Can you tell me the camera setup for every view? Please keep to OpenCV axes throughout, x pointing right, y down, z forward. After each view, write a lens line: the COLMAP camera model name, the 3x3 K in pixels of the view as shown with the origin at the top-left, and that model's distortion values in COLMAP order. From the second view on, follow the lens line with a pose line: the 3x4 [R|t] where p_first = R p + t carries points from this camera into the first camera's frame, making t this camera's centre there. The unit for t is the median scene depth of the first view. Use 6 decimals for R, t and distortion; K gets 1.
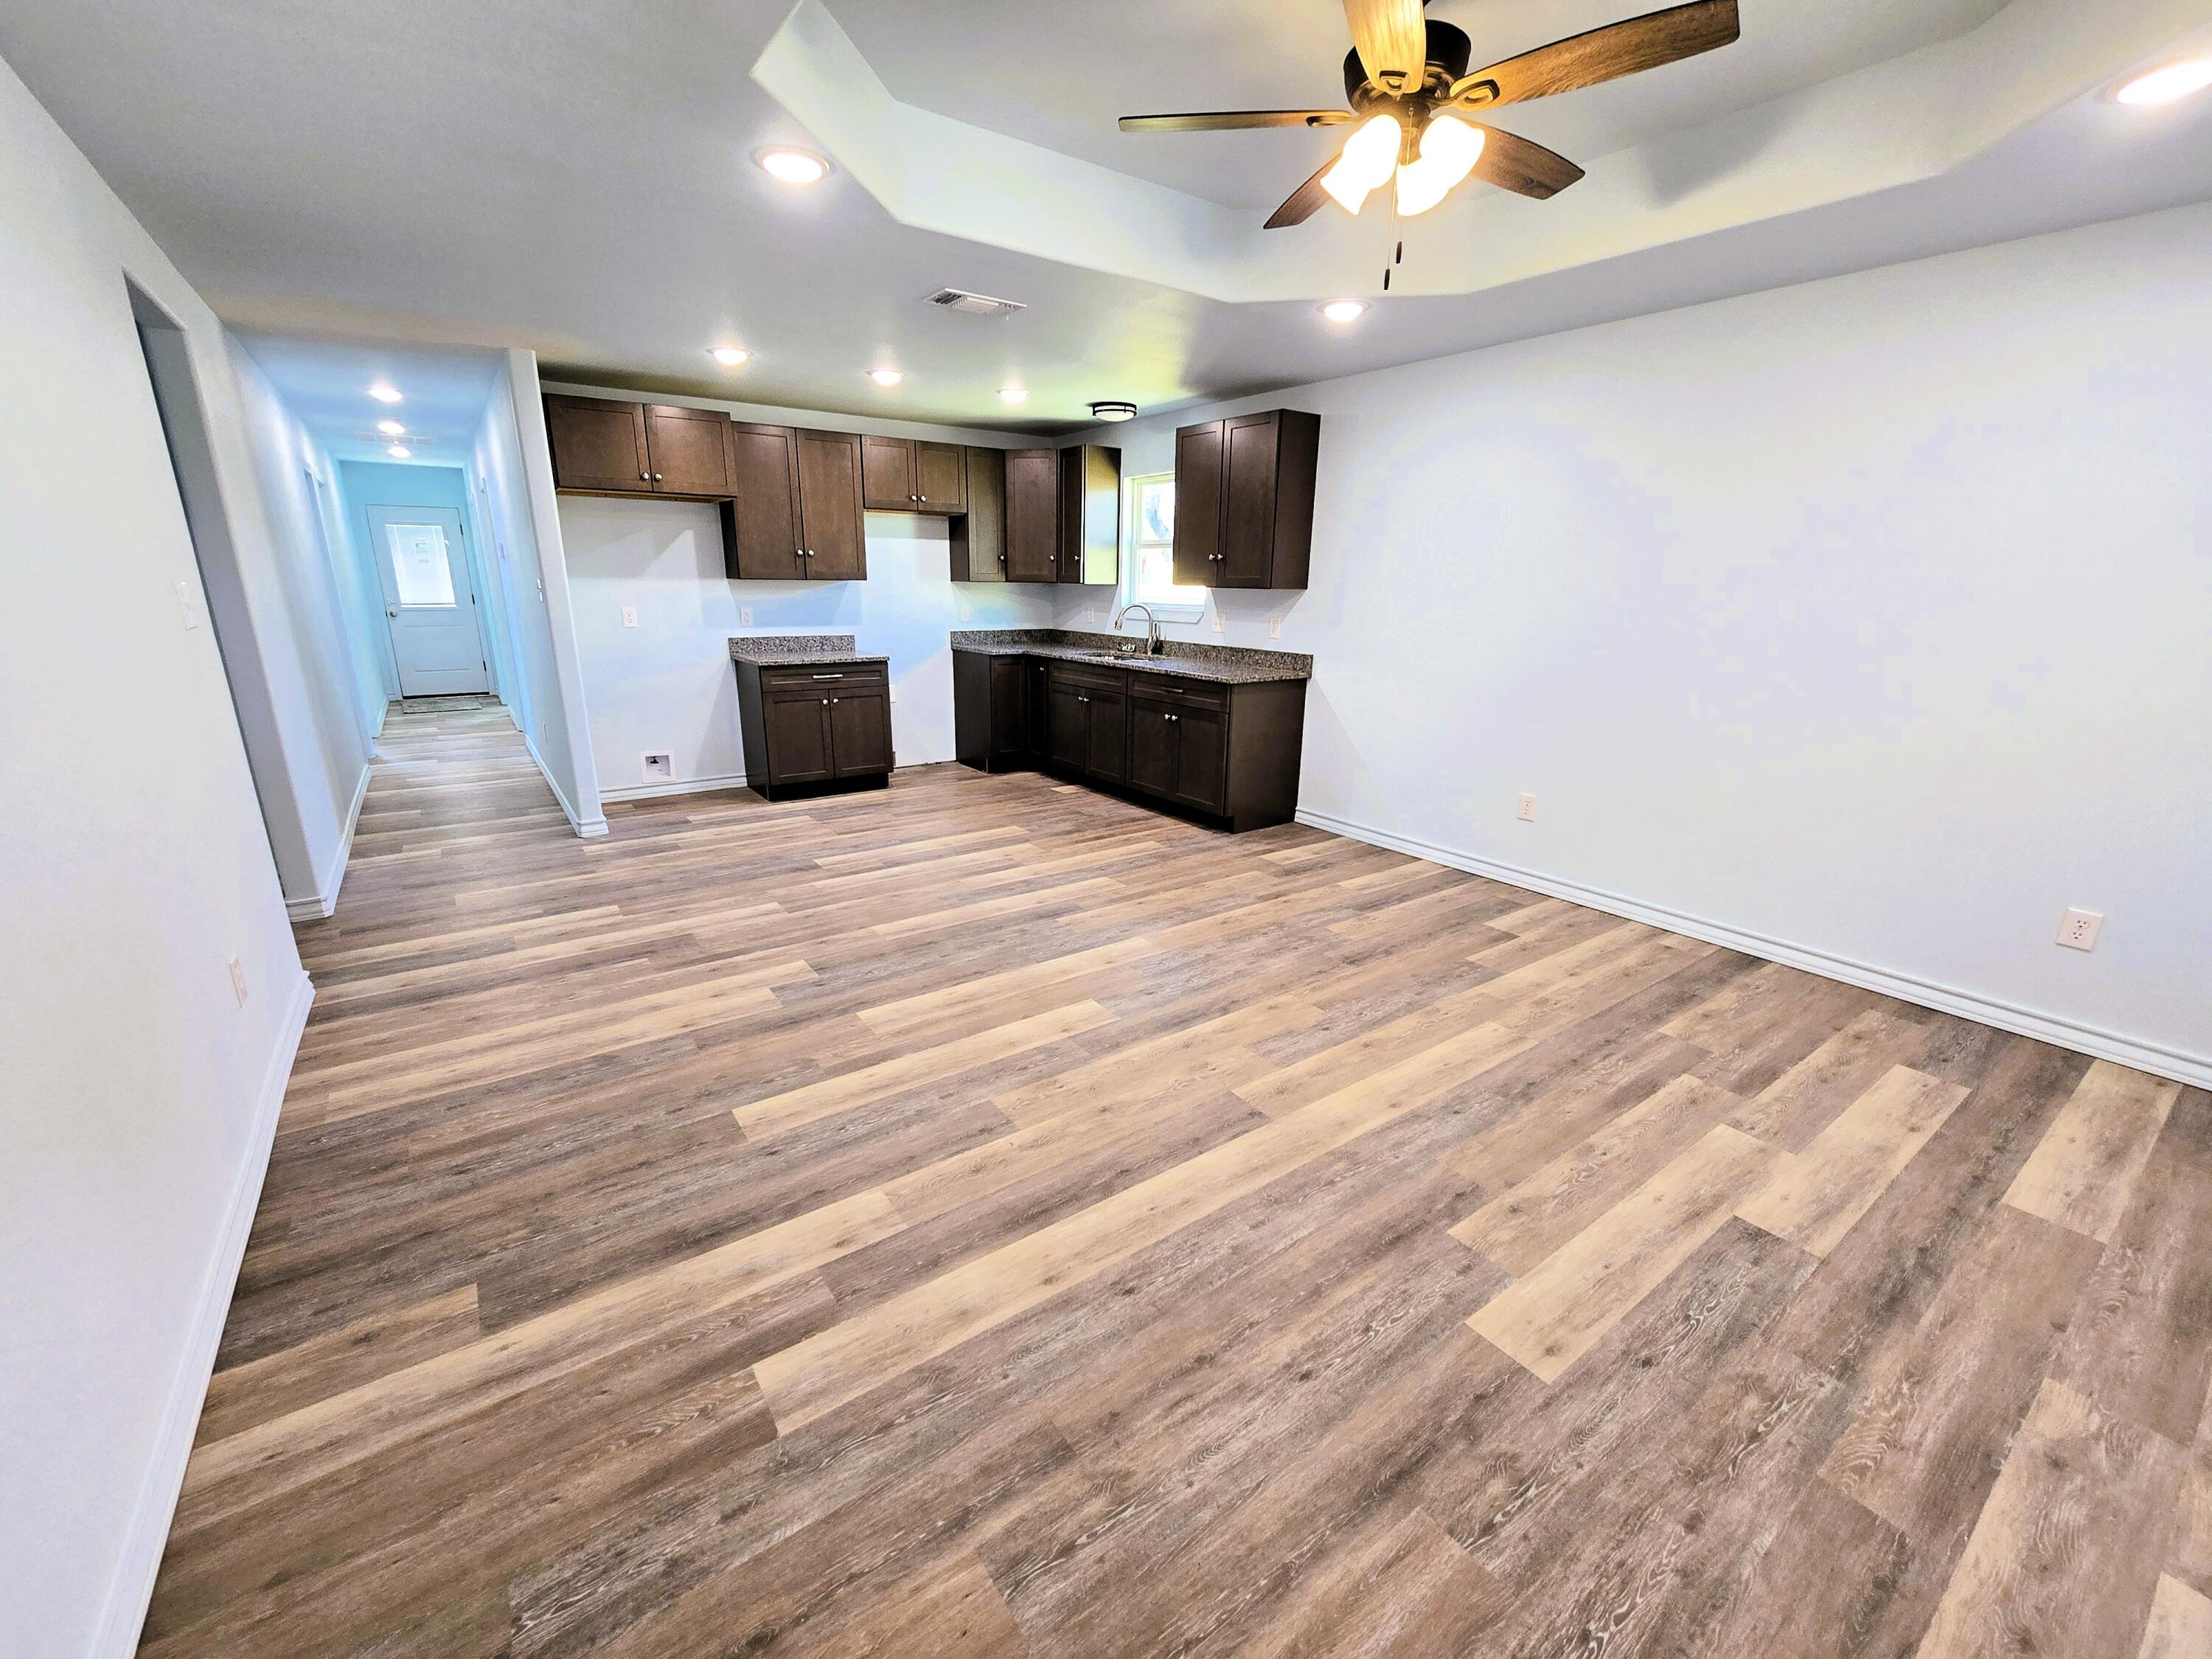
lens RADIAL K [[902.8, 0, 1091.5], [0, 902.8, 839.4], [0, 0, 1]] dist [-0.001226, 0.000505]
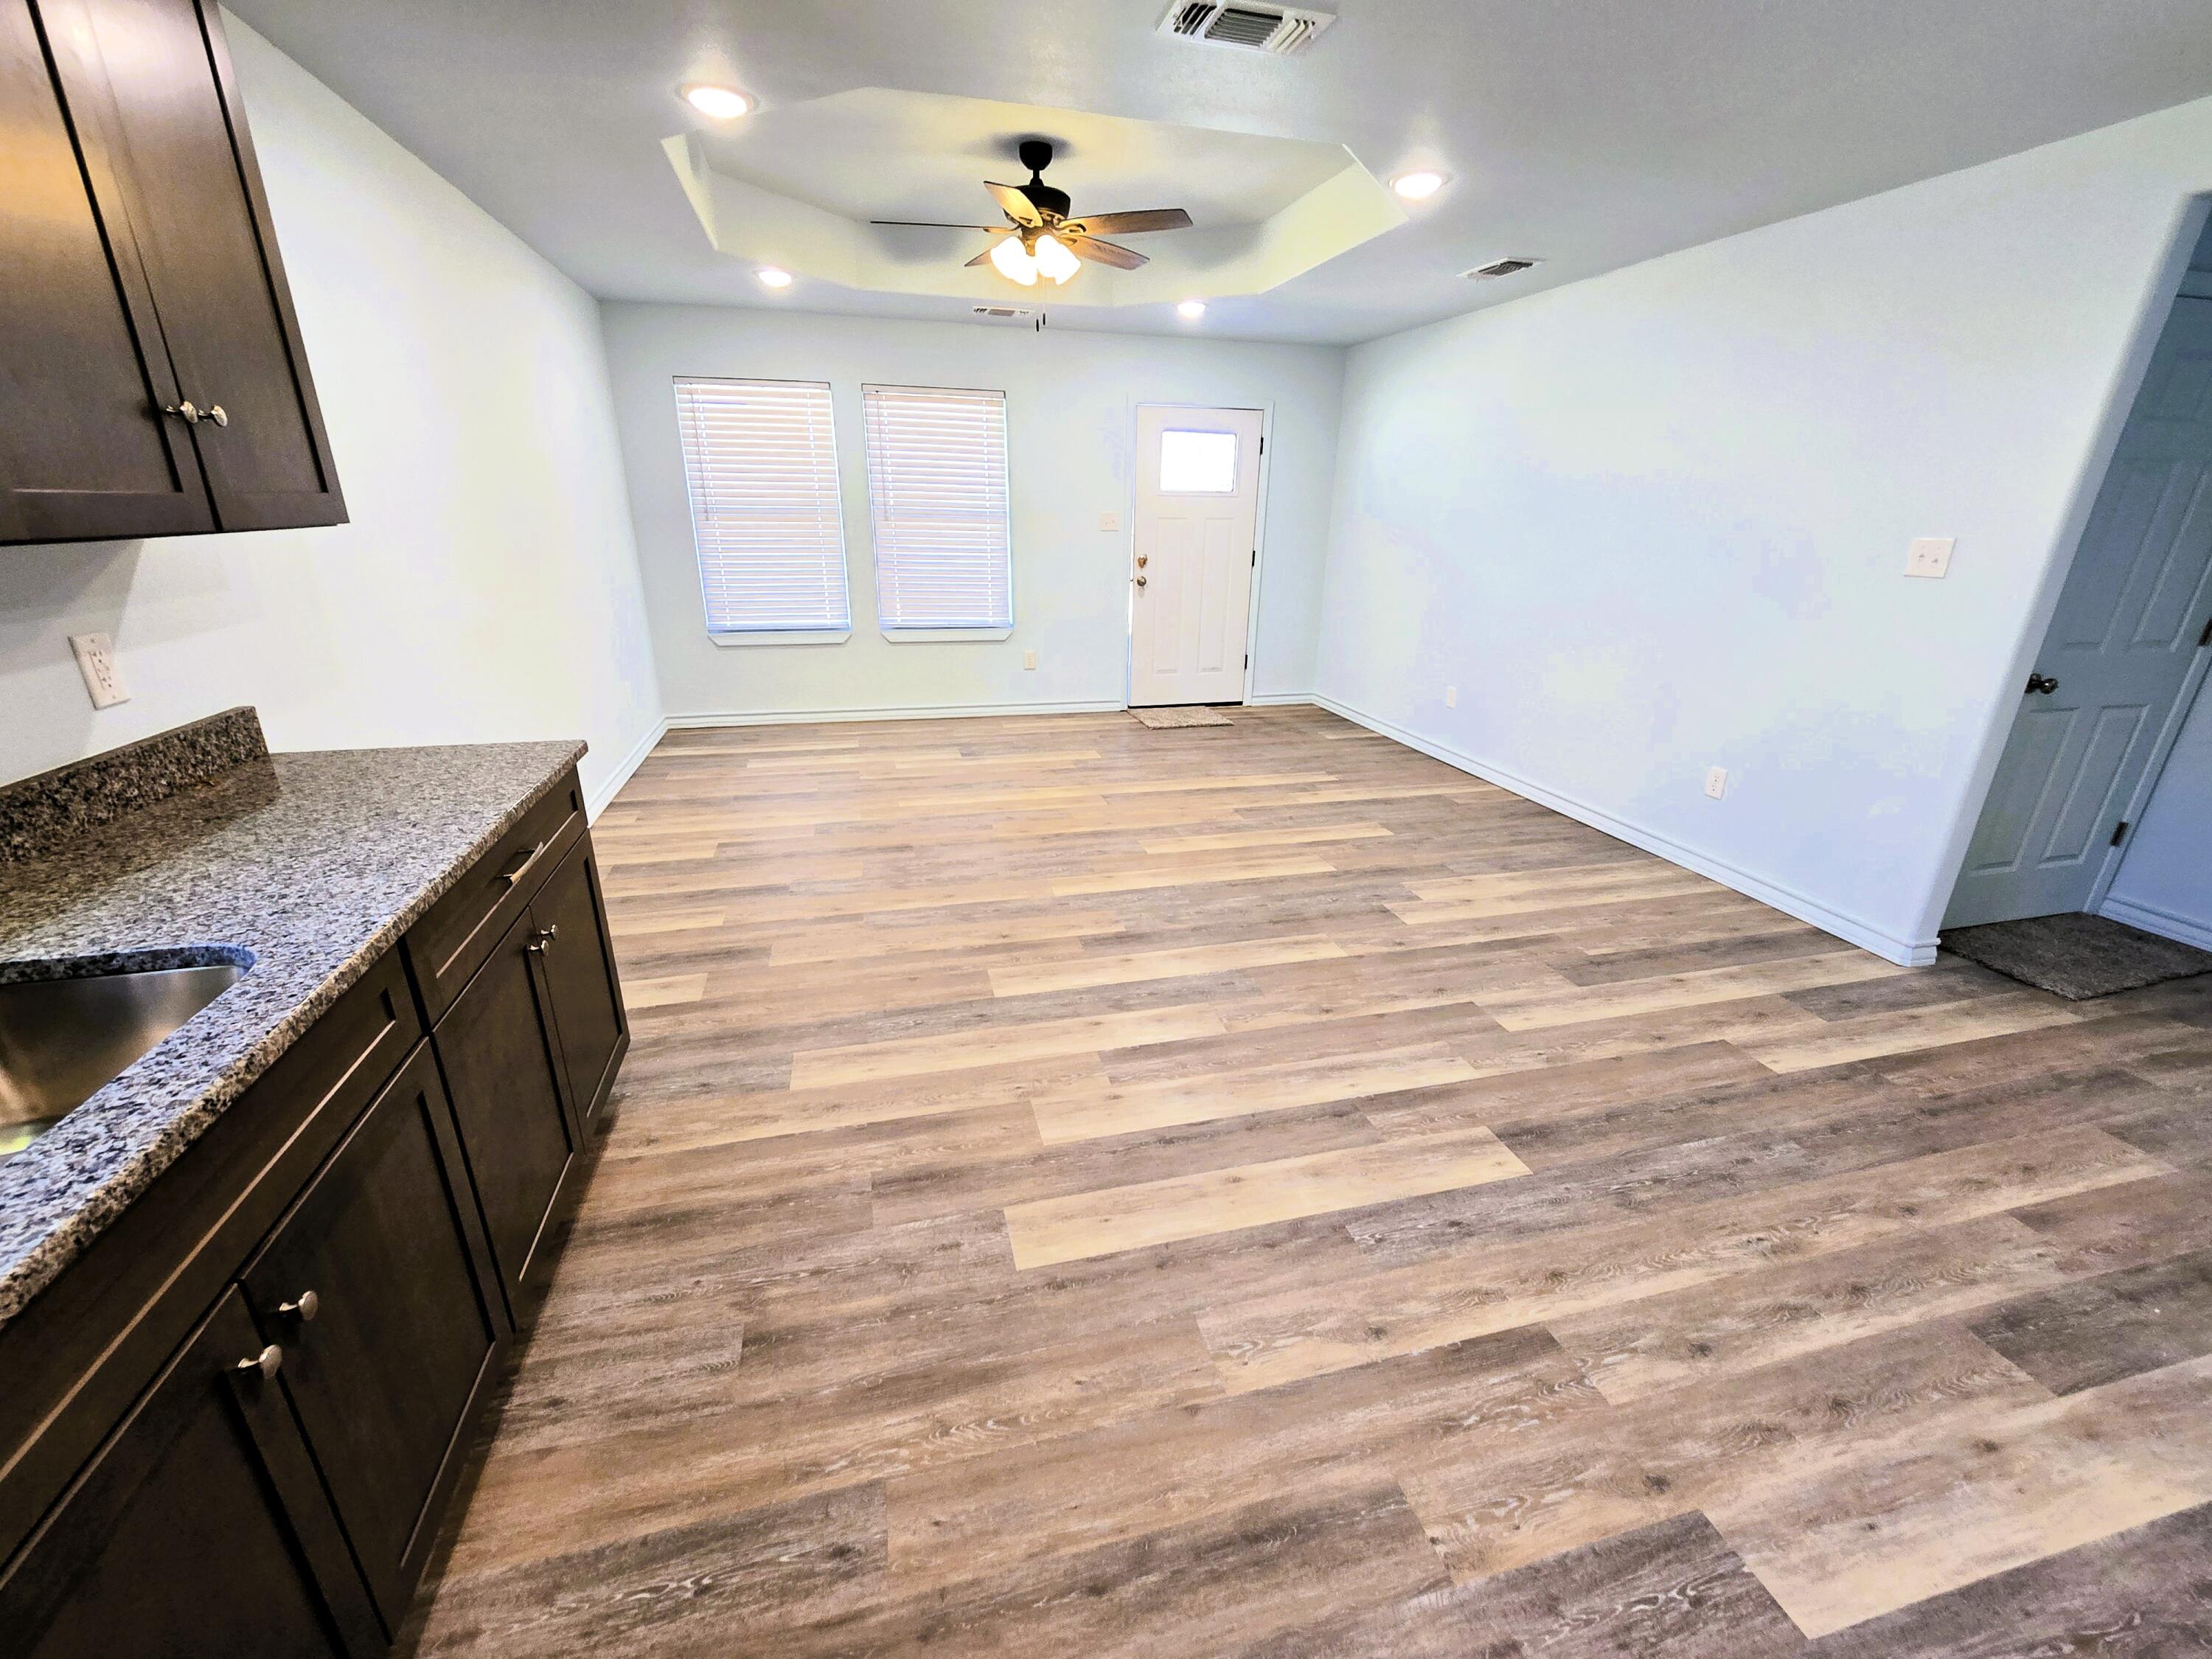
lens RADIAL K [[902.8, 0, 1106.0], [0, 902.8, 841.8], [0, 0, 1]] dist [-0.001226, 0.000505]
pose [[-0.937686, -0.149040, 0.313897, -0.254510], [0.069204, 0.805152, 0.589017, -0.437657], [-0.340522, 0.574036, -0.744666, 1.475844]]
